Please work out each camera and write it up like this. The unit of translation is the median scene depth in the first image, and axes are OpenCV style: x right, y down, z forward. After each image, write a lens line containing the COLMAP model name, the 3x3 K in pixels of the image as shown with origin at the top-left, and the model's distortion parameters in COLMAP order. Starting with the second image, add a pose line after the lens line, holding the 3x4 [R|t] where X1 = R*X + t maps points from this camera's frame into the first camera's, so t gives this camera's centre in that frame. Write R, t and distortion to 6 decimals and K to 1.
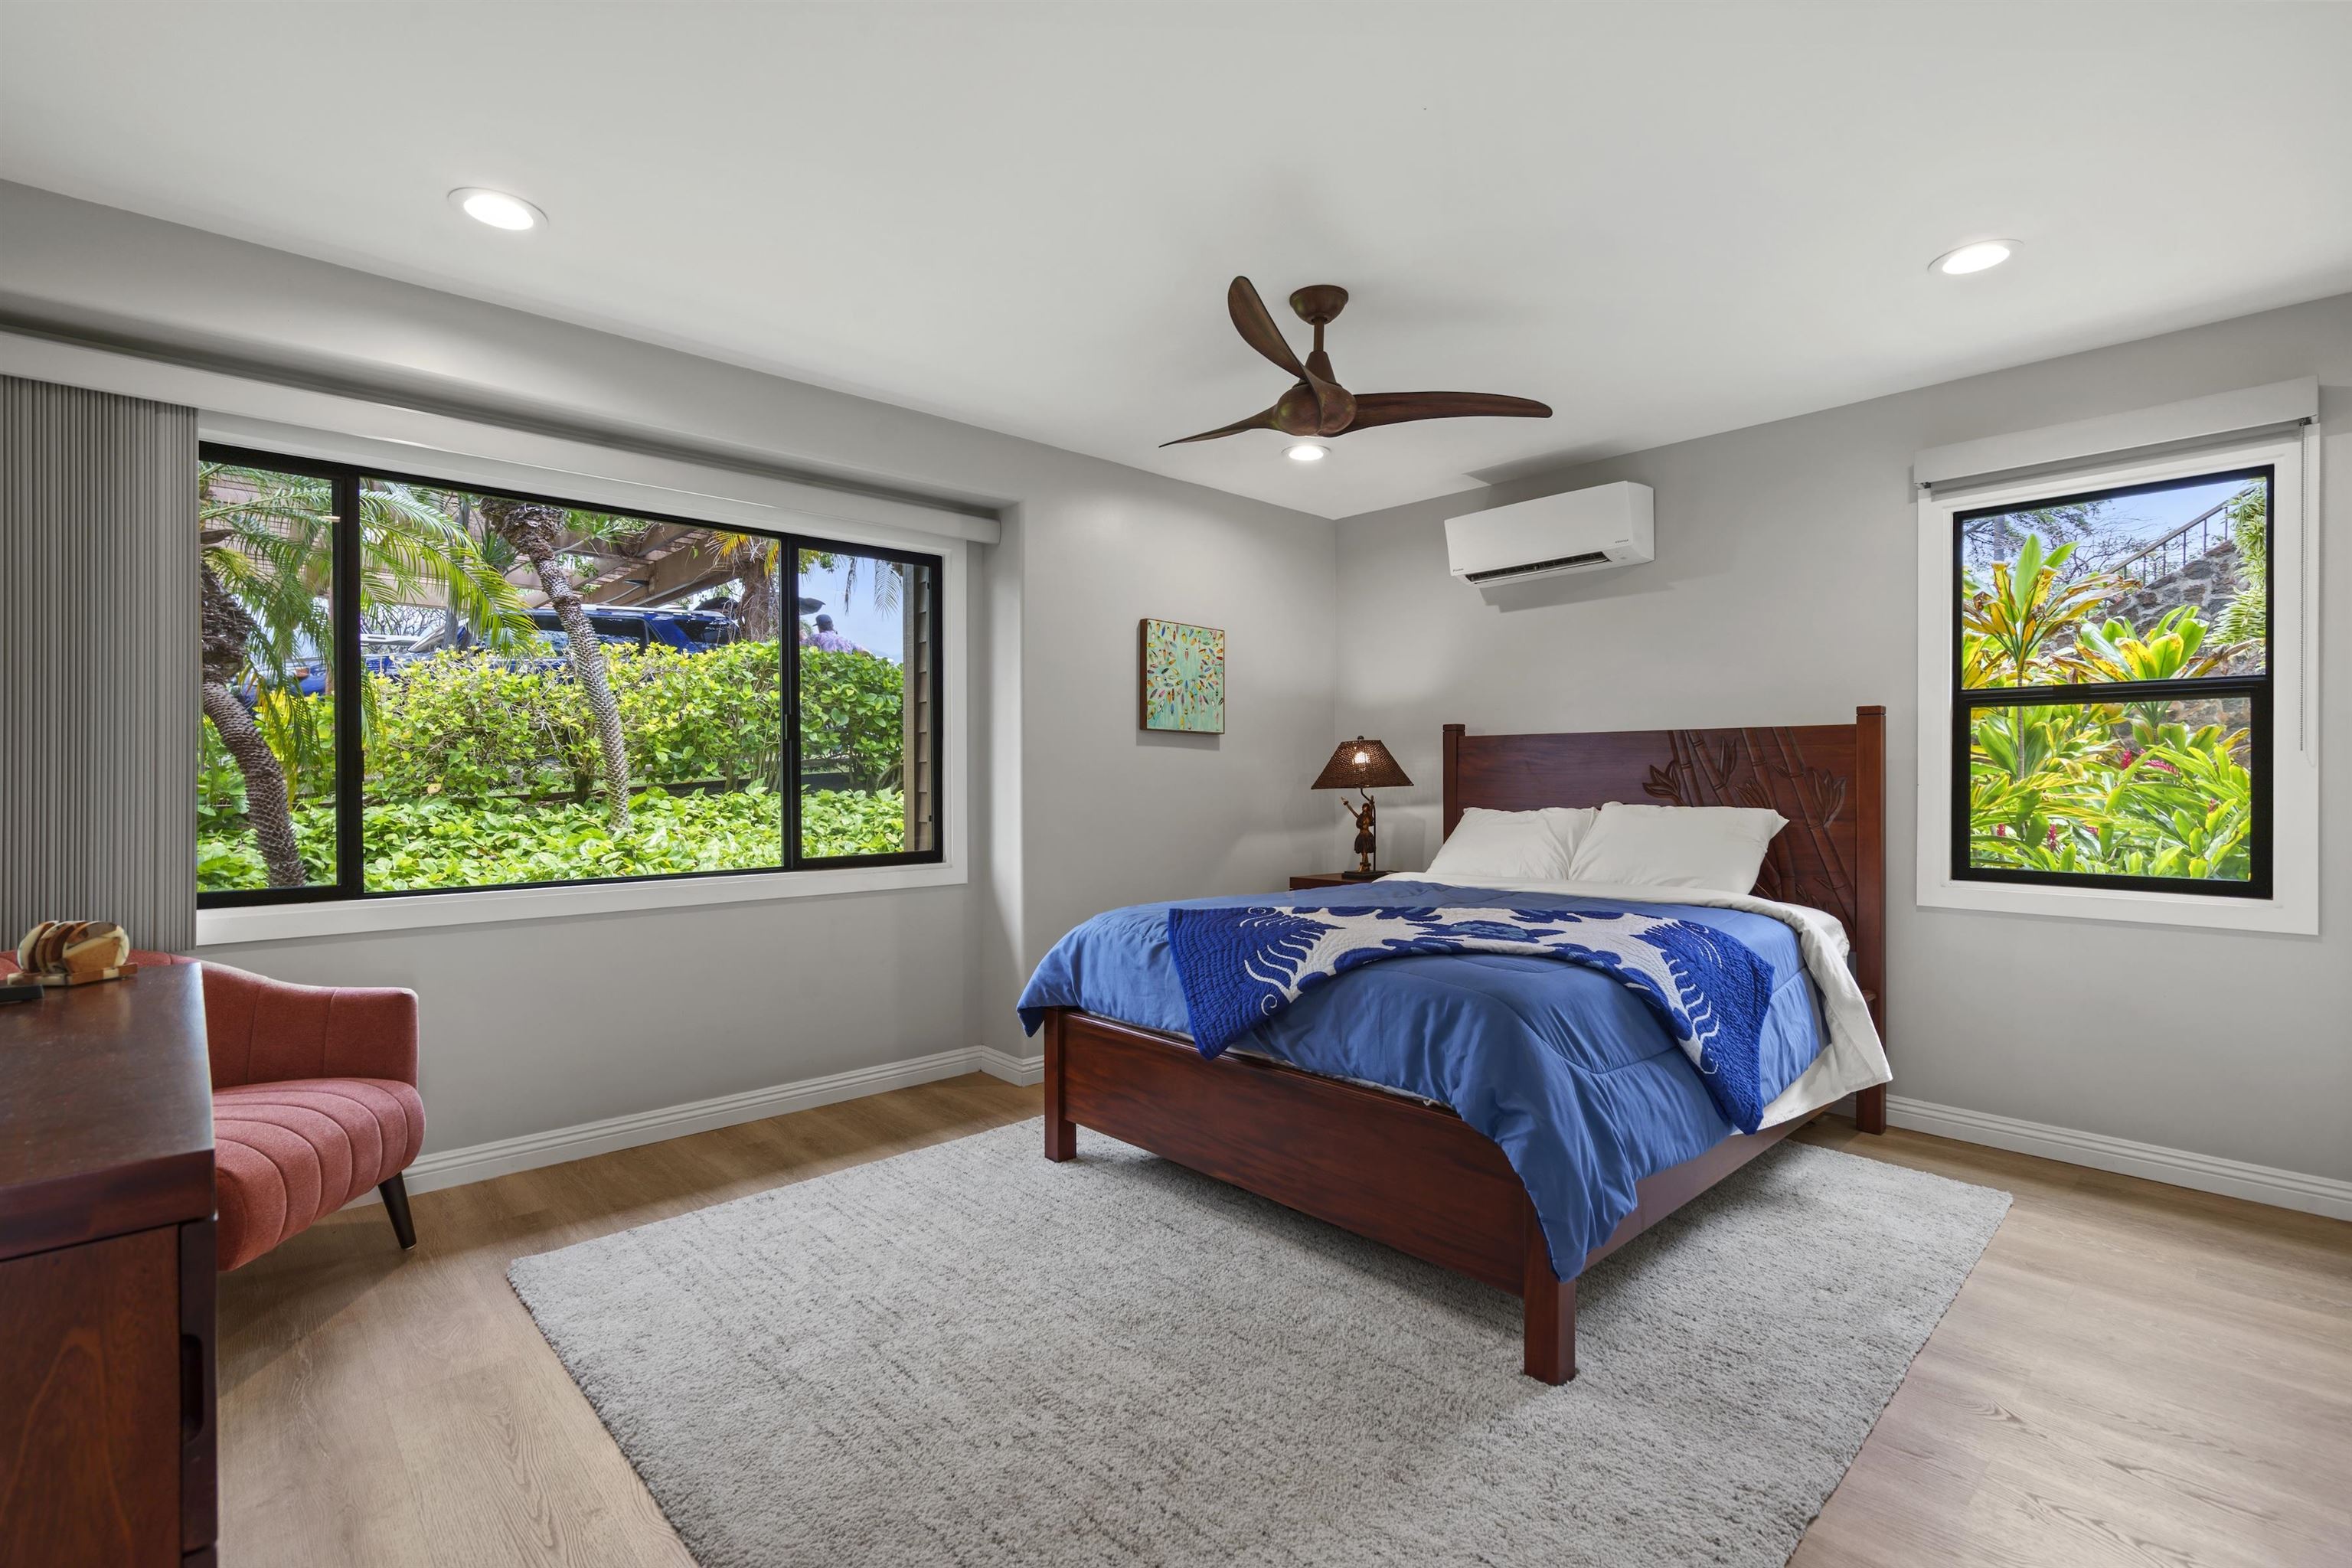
lens RADIAL K [[1064.4, 0, 1215.1], [0, 1064.4, 775.2], [0, 0, 1]] dist [-0.006488, 0.003115]
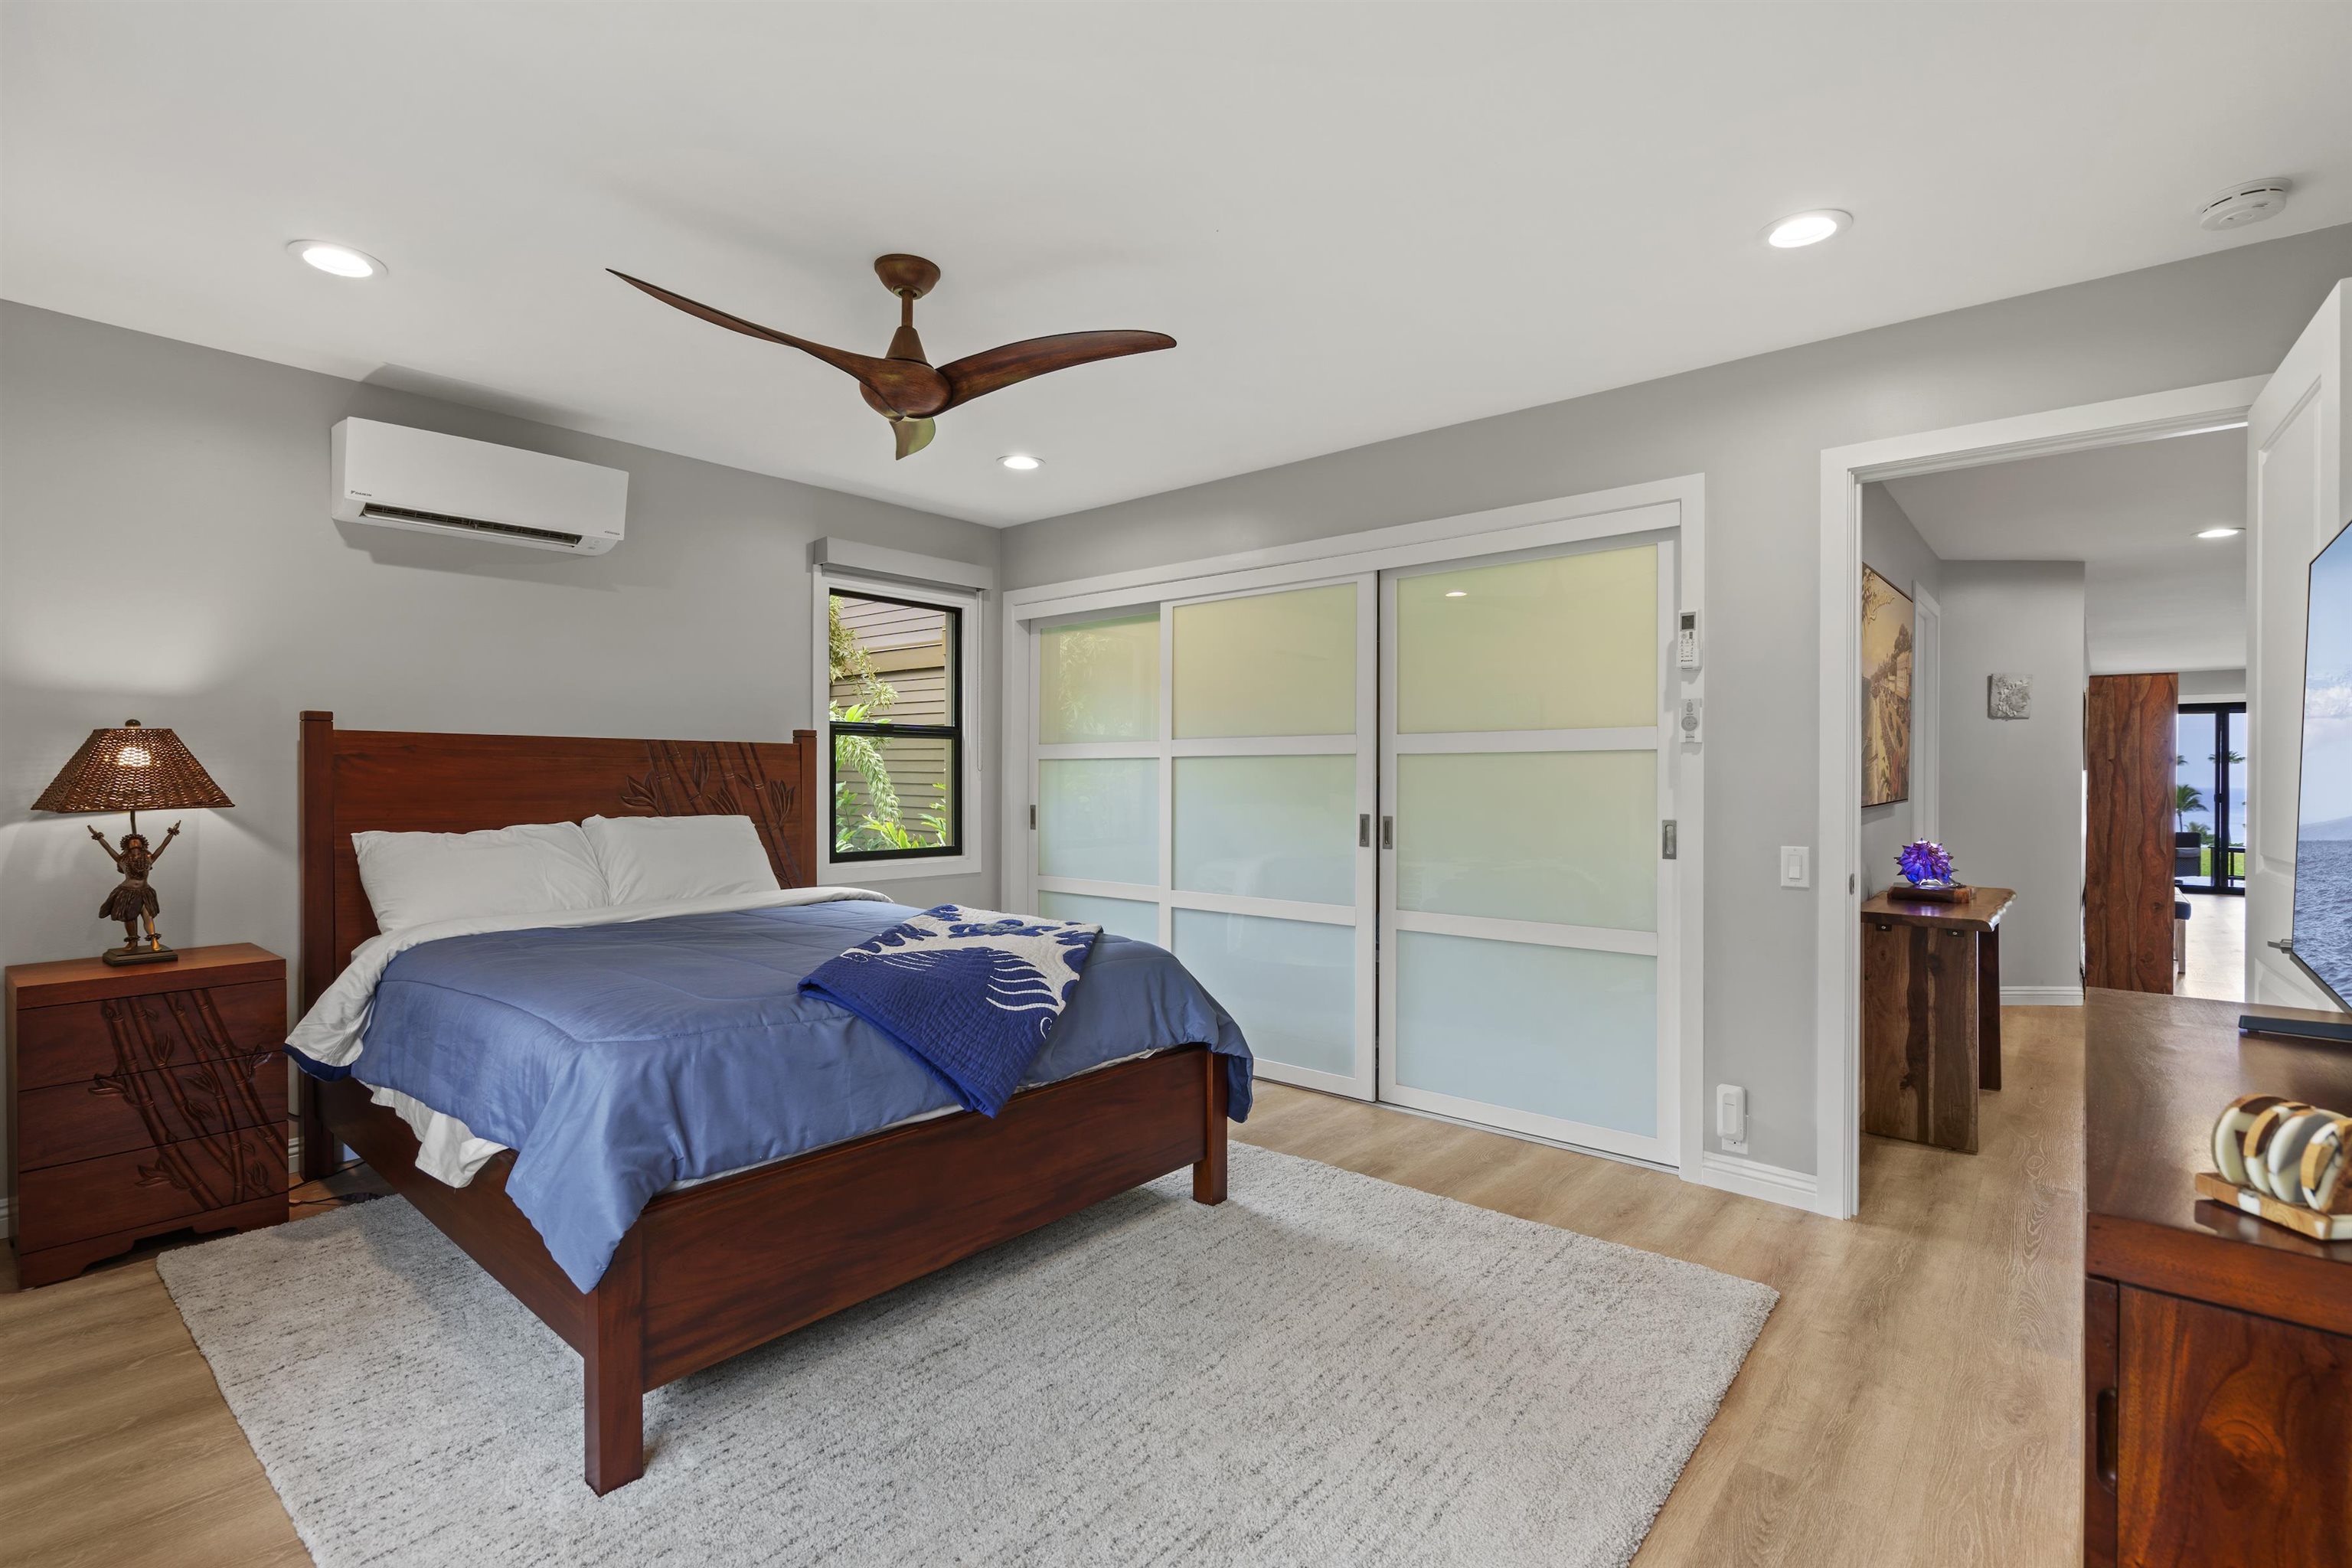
lens RADIAL K [[1064.4, 0, 1171.4], [0, 1064.4, 775.7], [0, 0, 1]] dist [-0.006488, 0.003115]
pose [[-0.082036, 0.001768, 0.996628, -0.560255], [-0.005690, 0.999981, -0.002243, -0.009791], [-0.996613, -0.005855, -0.082025, 0.577031]]
